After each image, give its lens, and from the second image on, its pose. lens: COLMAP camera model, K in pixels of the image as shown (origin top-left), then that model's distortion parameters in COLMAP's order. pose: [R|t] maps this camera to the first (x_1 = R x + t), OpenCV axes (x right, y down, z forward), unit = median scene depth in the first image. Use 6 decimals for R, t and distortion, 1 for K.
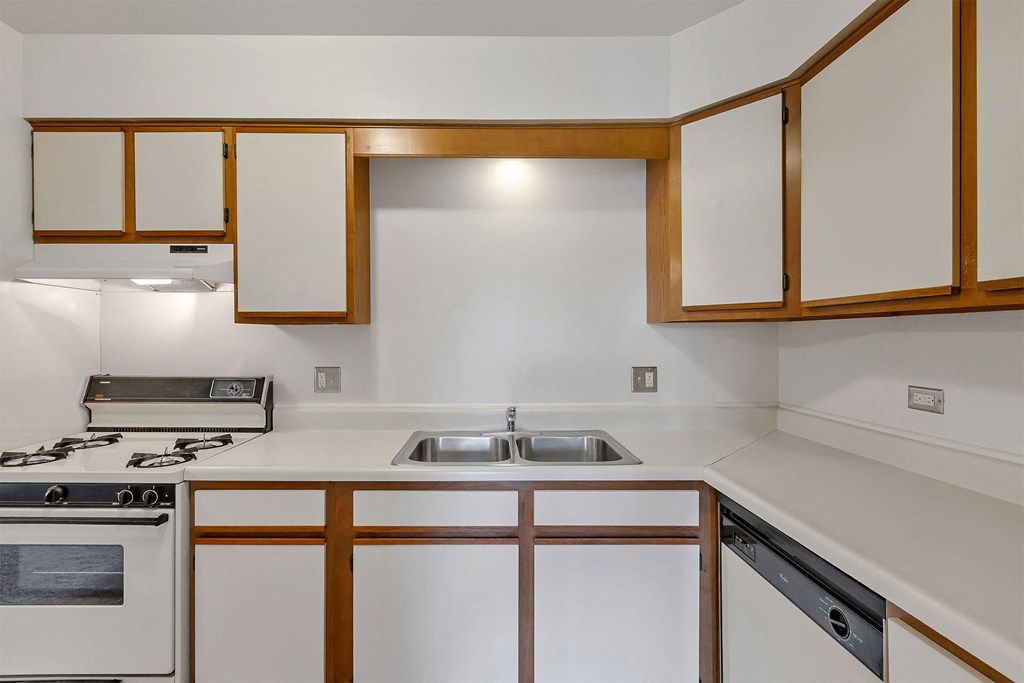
lens RADIAL K [[448.7, 0, 512.0], [0, 448.7, 341.5], [0, 0, 1]] dist [0.000052, -0.000005]
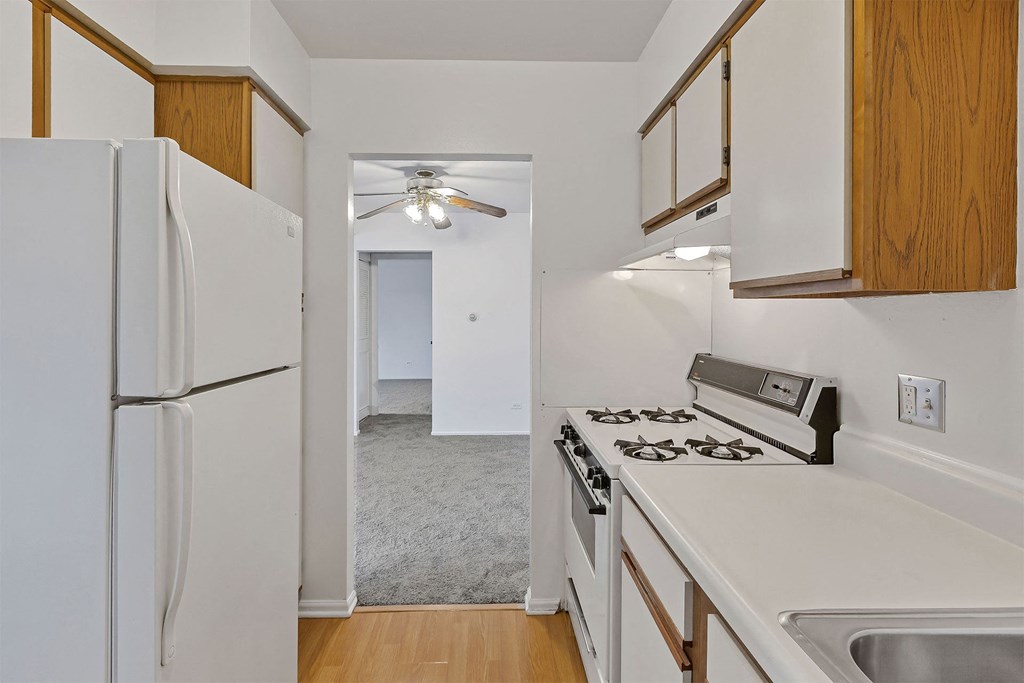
lens RADIAL K [[470.2, 0, 507.7], [0, 470.2, 315.4], [0, 0, 1]] dist [0.000818, 0.000114]
pose [[-0.033676, -0.000344, -0.999433, 0.147065], [-0.010361, 0.999946, 0.000005, -0.007469], [0.999379, 0.010355, -0.033678, 0.595366]]
